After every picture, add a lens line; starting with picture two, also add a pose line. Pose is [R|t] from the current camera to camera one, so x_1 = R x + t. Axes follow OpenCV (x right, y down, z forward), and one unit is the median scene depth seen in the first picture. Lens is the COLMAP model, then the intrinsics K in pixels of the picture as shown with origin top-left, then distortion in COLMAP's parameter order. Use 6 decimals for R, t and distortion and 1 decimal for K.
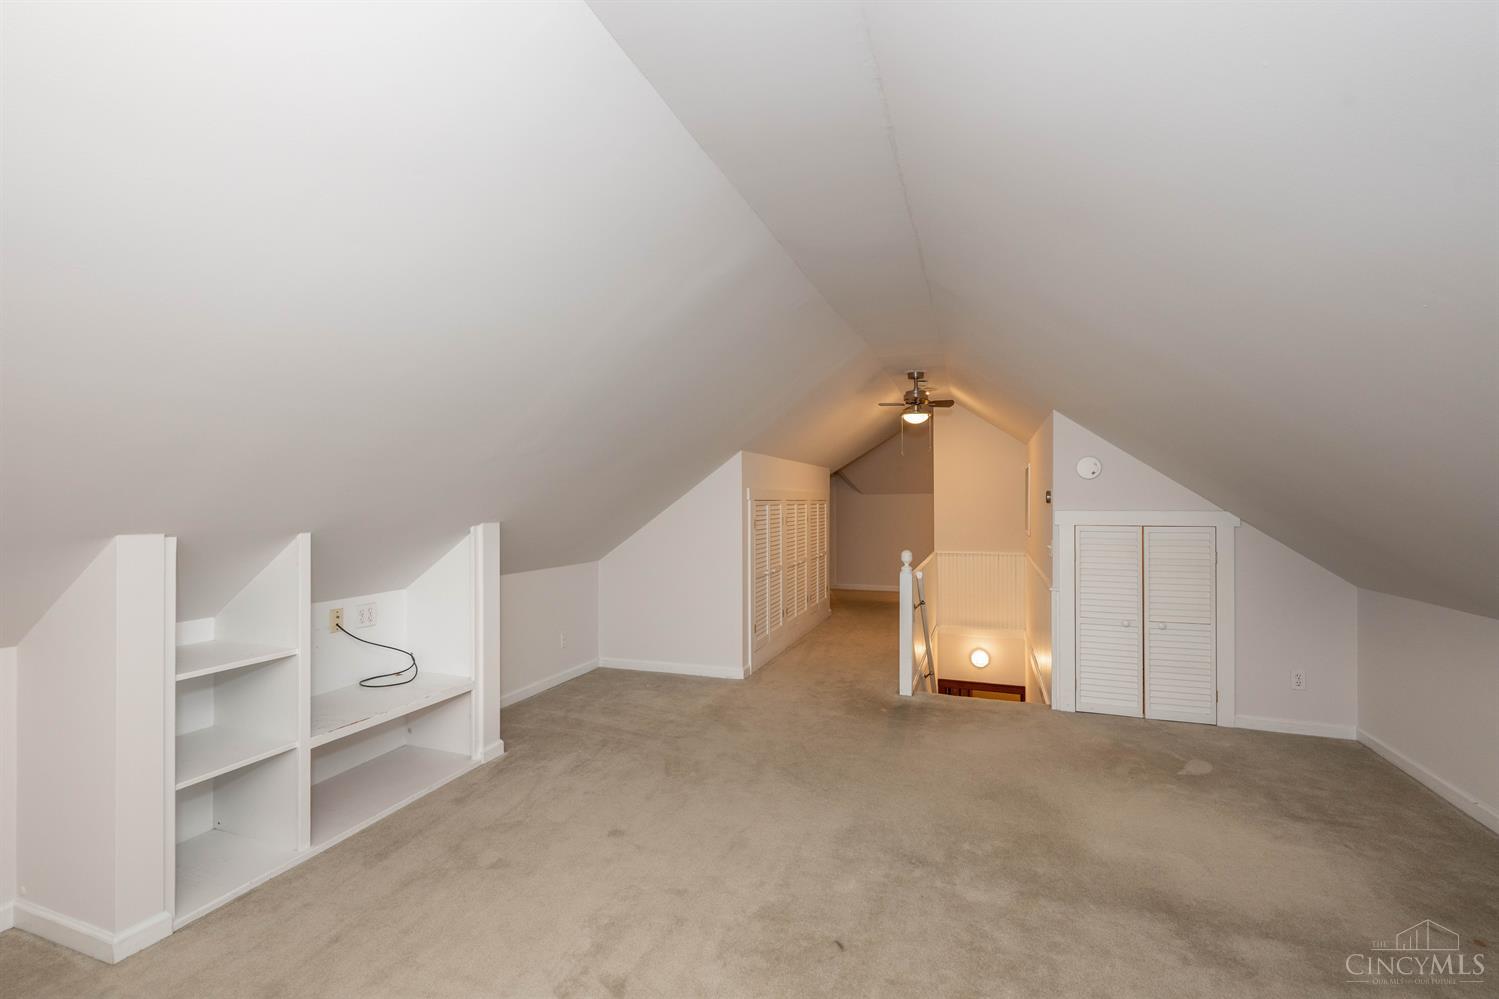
lens RADIAL K [[654.1, 0, 745.9], [0, 654.1, 503.0], [0, 0, 1]] dist [0.002265, -0.000106]
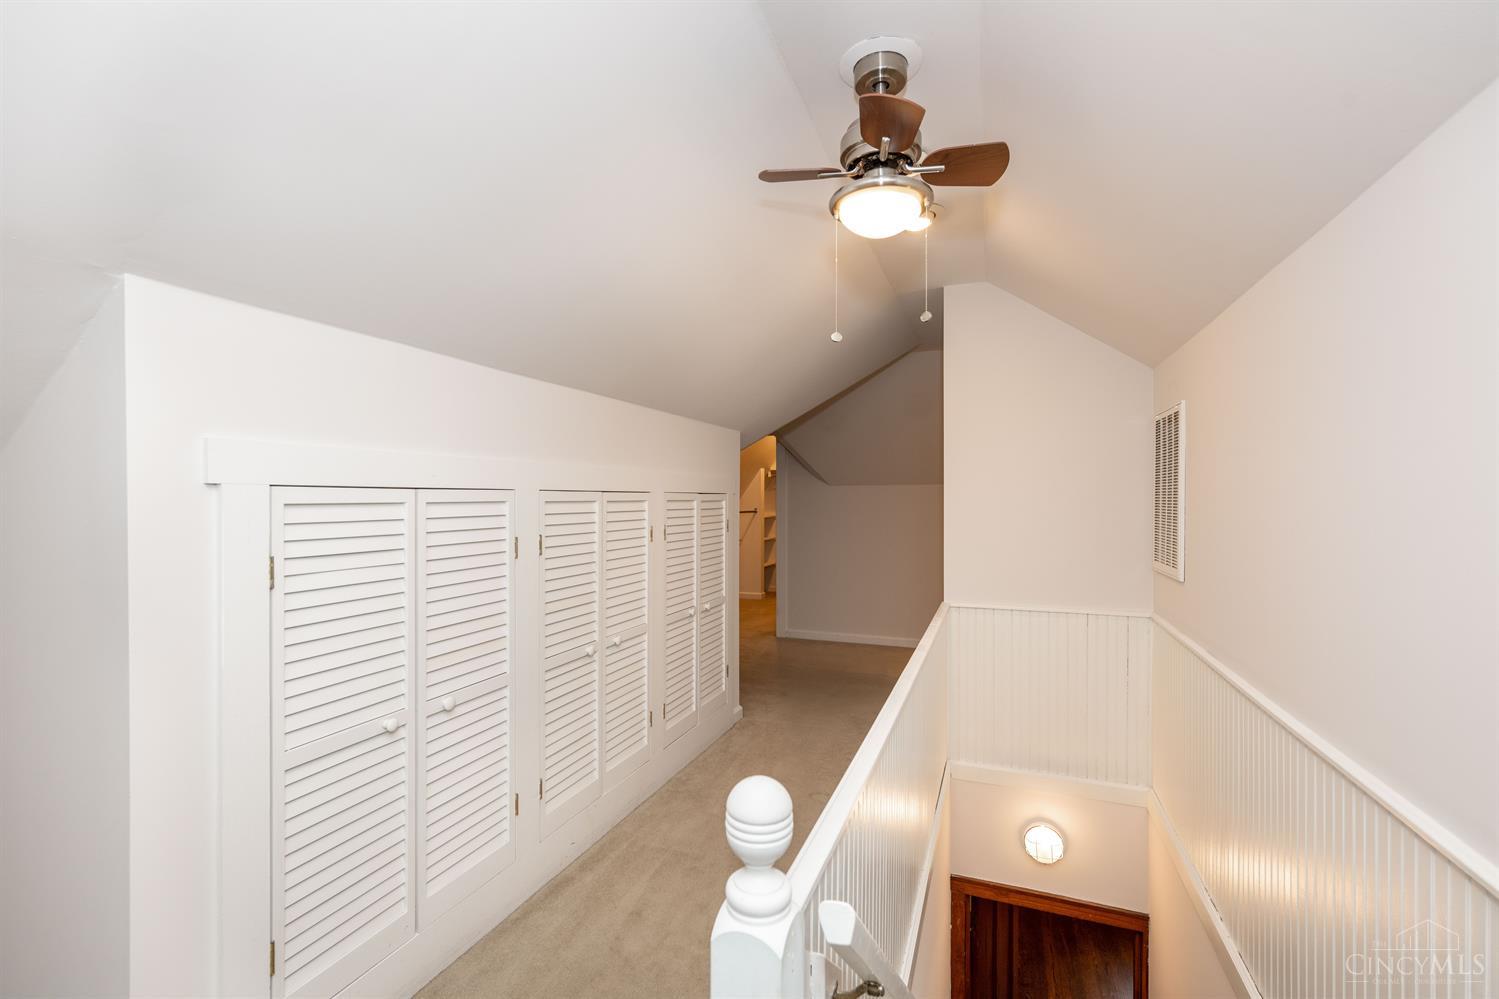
lens RADIAL K [[654.1, 0, 751.2], [0, 654.1, 498.1], [0, 0, 1]] dist [0.002265, -0.000106]
pose [[0.999865, 0.006261, -0.015190, 0.160293], [-0.006322, 0.999972, -0.003941, 0.001577], [0.015165, 0.004036, 0.999877, 0.542991]]
